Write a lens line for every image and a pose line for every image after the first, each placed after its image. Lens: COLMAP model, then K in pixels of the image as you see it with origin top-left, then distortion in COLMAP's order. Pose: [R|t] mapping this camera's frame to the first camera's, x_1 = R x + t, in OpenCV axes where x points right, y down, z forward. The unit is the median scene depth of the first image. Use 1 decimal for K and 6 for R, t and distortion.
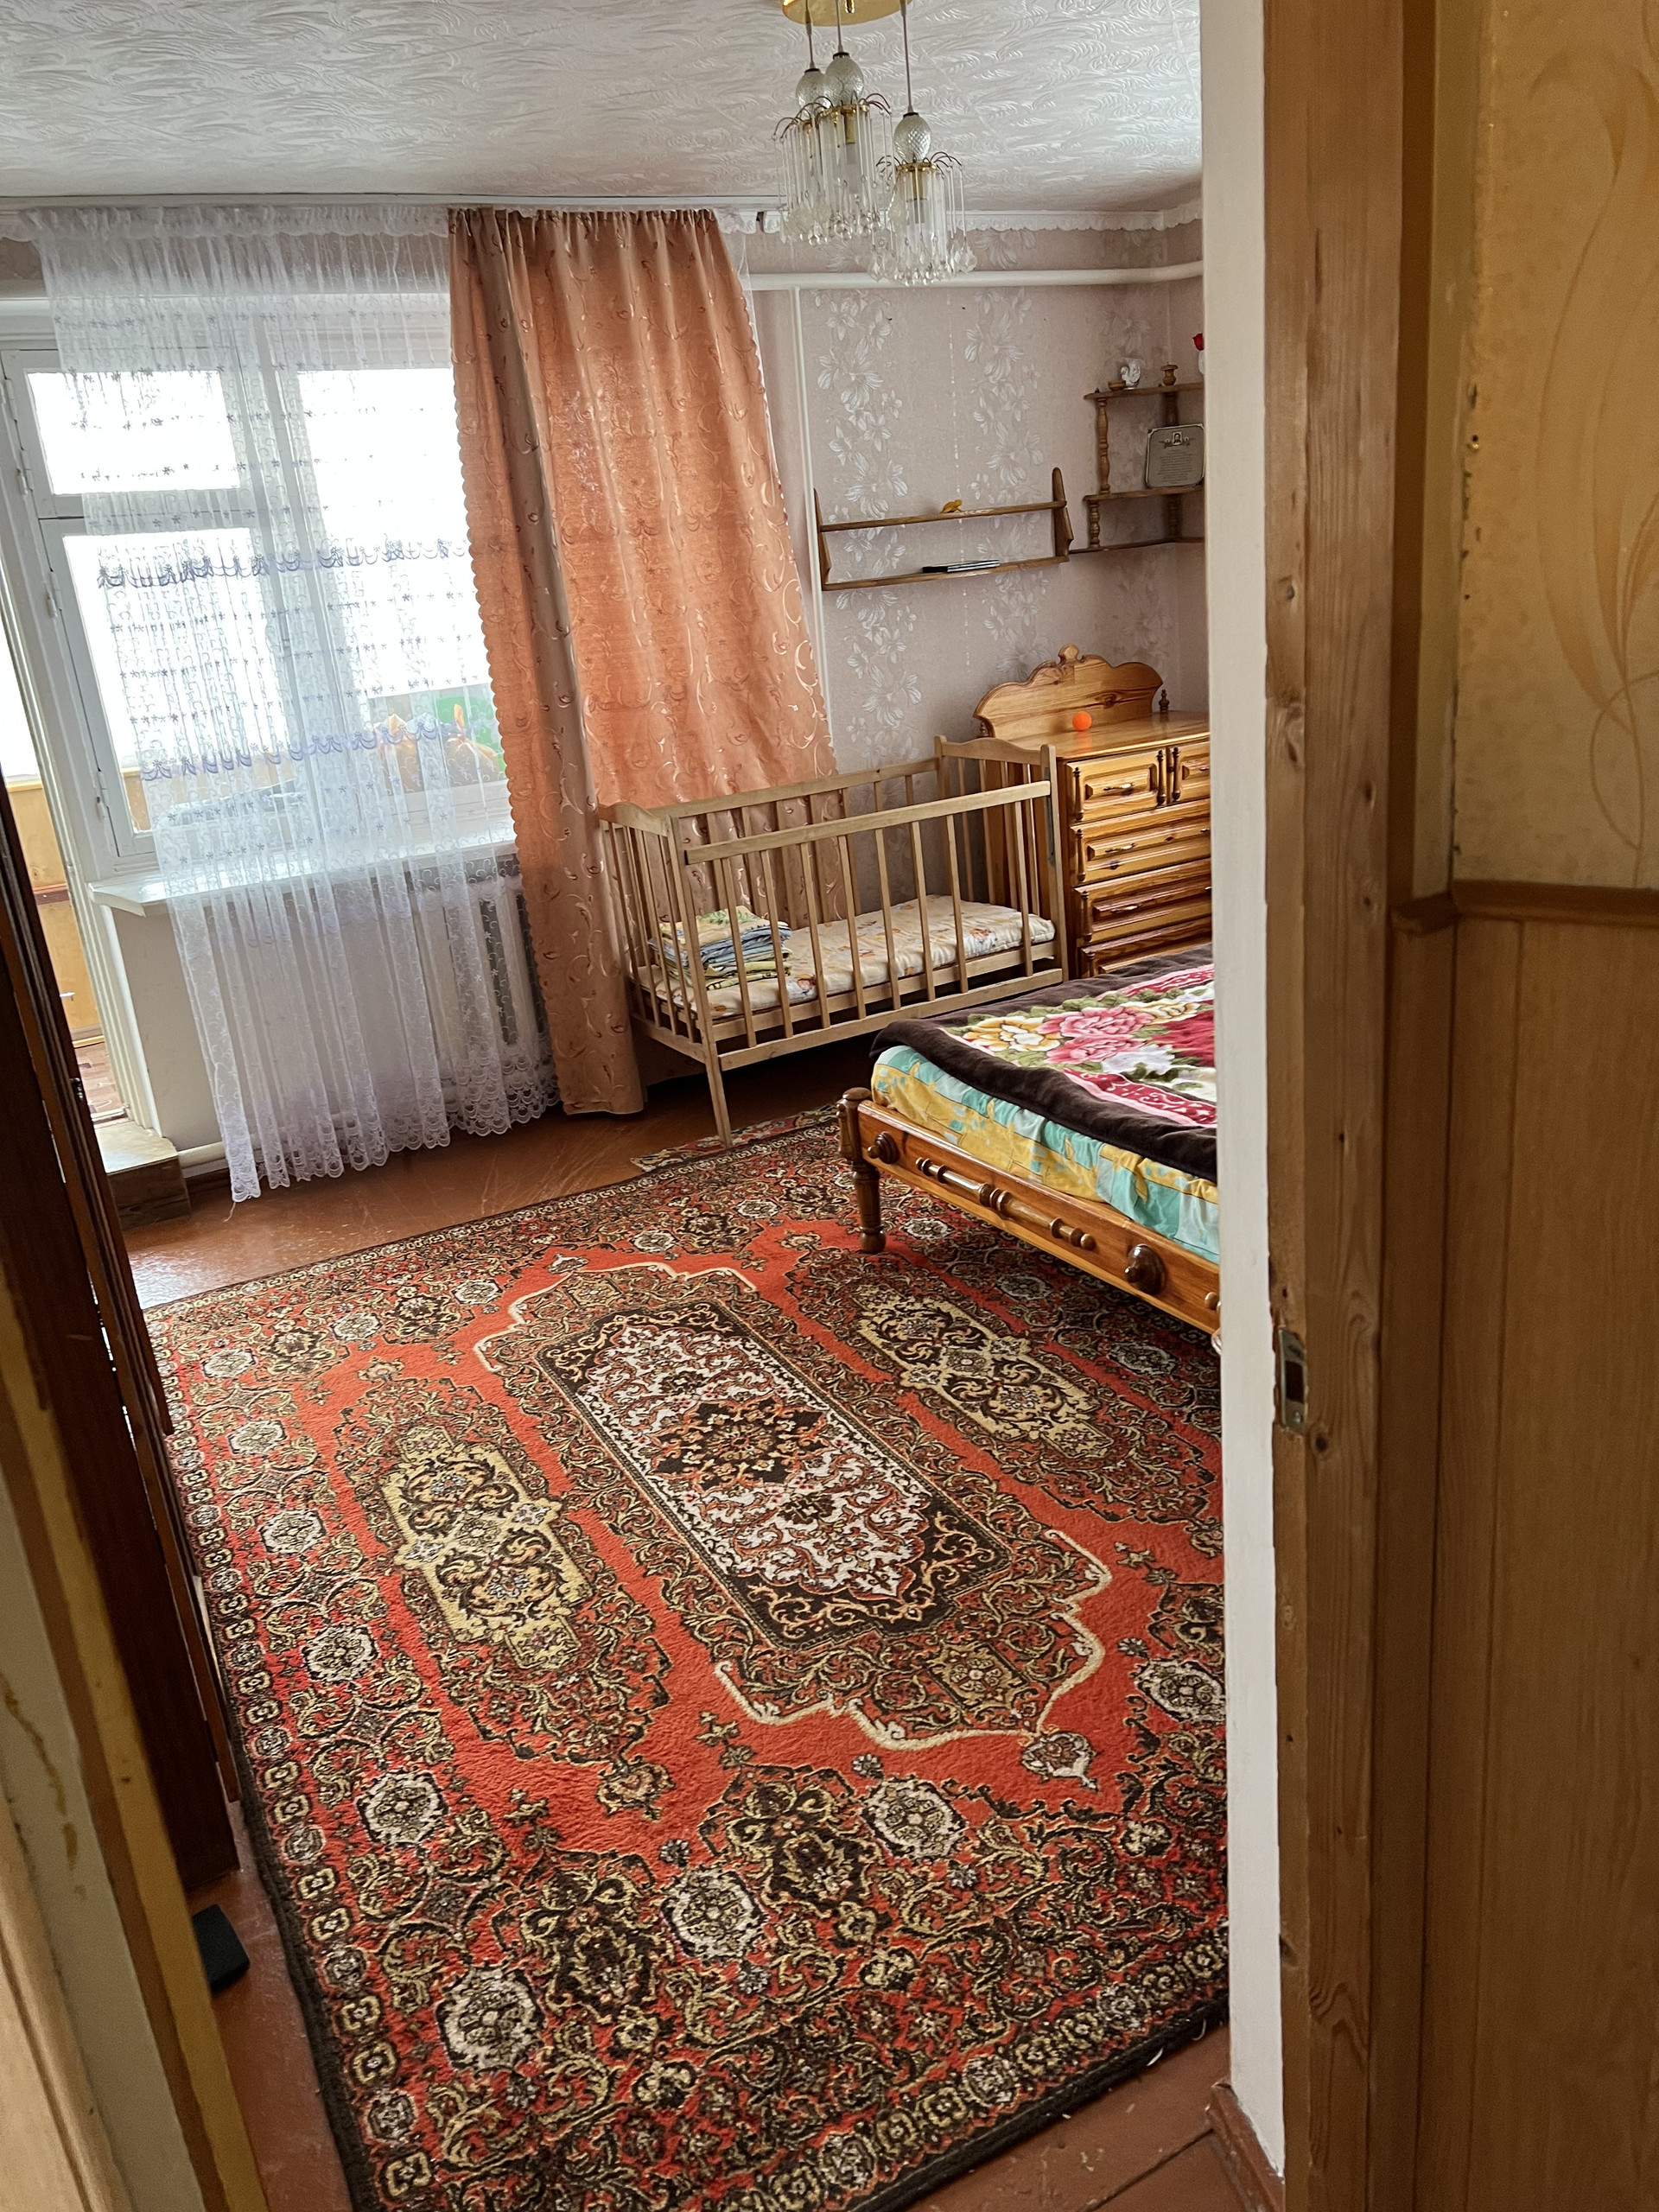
lens RADIAL K [[1654.1, 0, 819.2], [0, 1654.1, 1104.9], [0, 0, 1]] dist [0.069035, -0.065384]
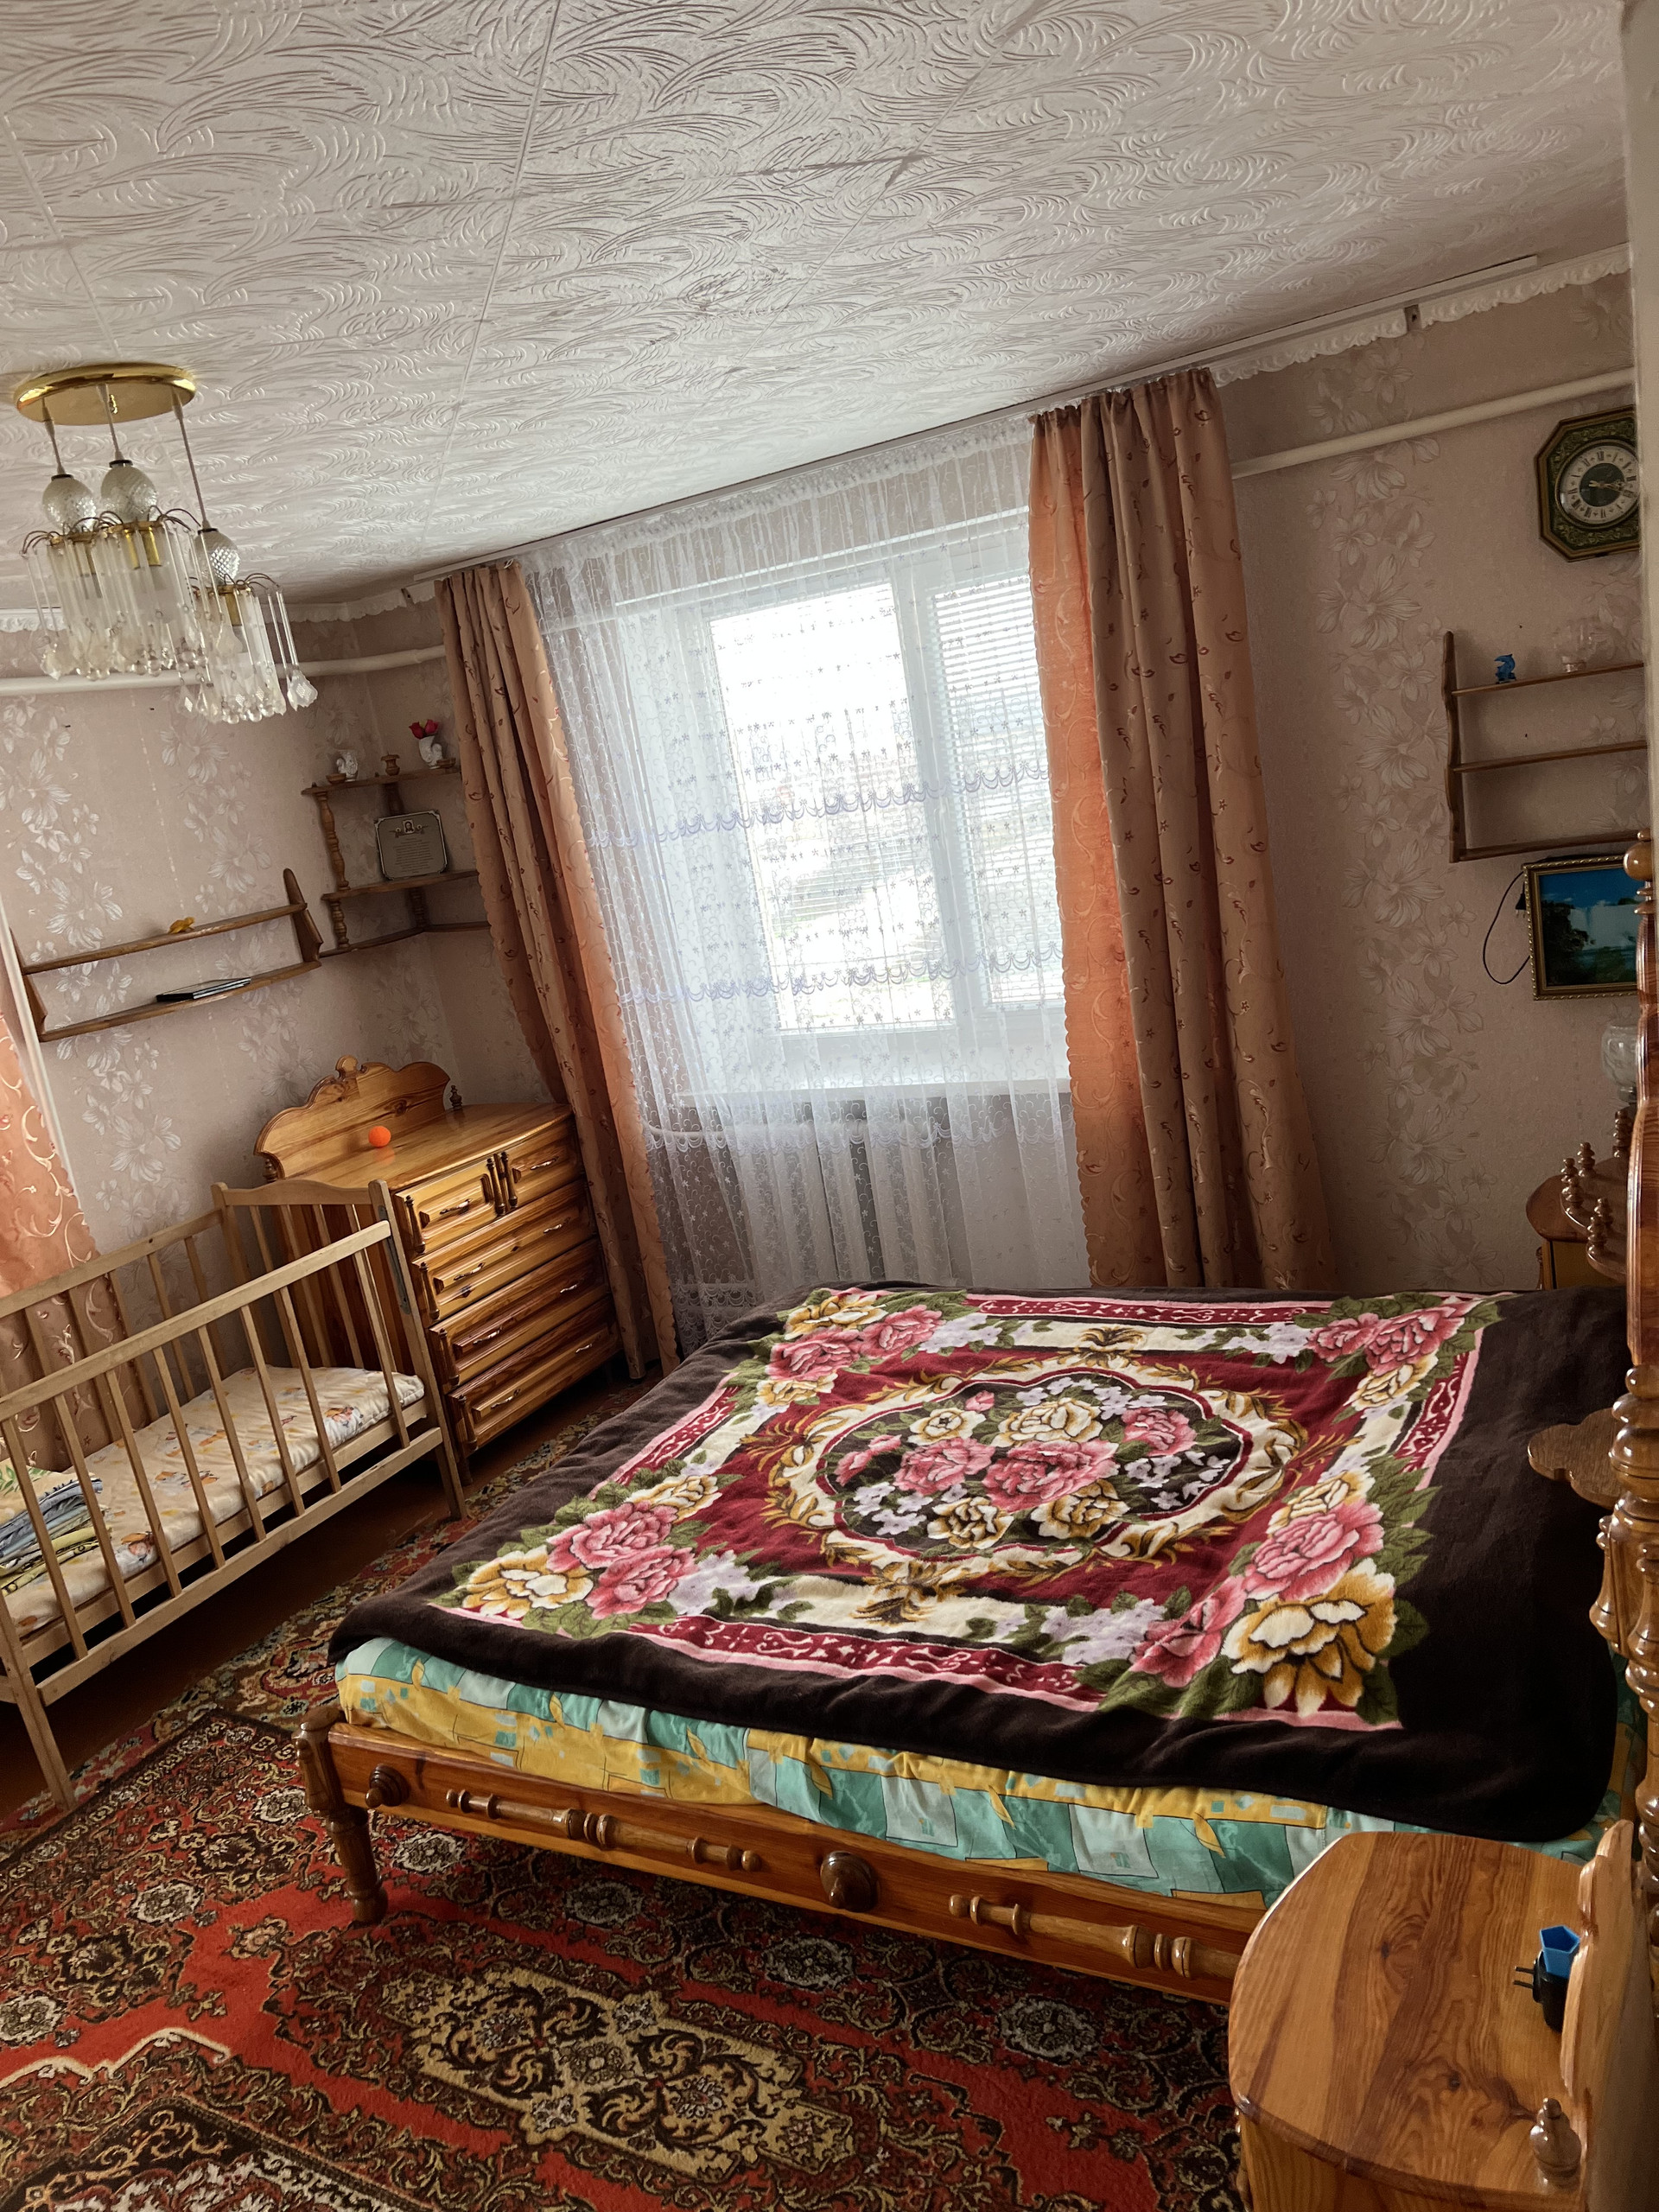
lens RADIAL K [[1654.1, 0, 819.2], [0, 1654.1, 1104.9], [0, 0, 1]] dist [0.069035, -0.065384]
pose [[0.851306, -0.164426, 0.498240, -0.090747], [0.250158, 0.961939, -0.109975, -0.104042], [-0.461193, 0.218261, 0.860036, 0.149460]]
